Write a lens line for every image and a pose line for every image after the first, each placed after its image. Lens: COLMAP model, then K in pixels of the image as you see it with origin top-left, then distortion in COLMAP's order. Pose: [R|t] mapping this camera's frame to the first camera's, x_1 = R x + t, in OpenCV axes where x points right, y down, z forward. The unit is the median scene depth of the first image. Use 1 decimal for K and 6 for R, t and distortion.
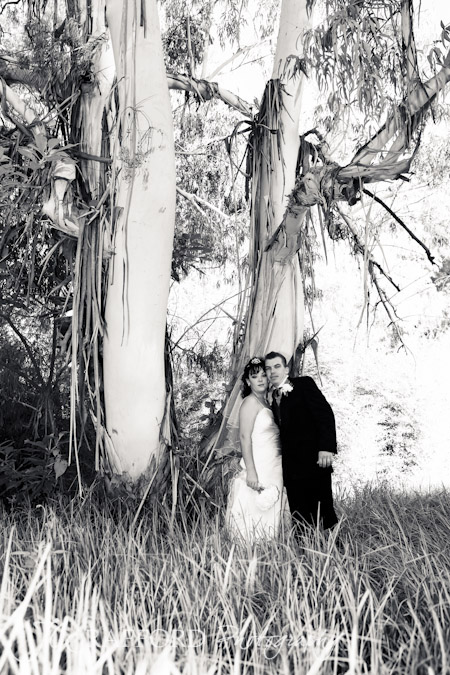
lens RADIAL K [[630.5, 0, 223.1], [0, 630.5, 337.8], [0, 0, 1]] dist [-0.000722, 0.000000]
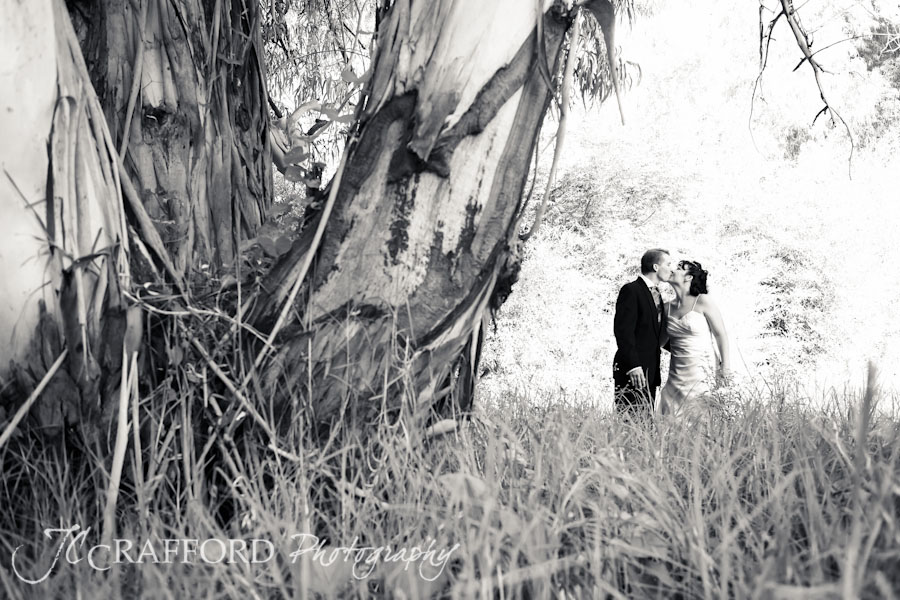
lens RADIAL K [[840.7, 0, 452.2], [0, 840.7, 301.5], [0, 0, 1]] dist [-0.000722, 0.000000]
pose [[0.994448, 0.008702, -0.104873, 0.041359], [0.006300, 0.989865, 0.141872, 0.039743], [0.105044, -0.141744, 0.984314, 0.191893]]
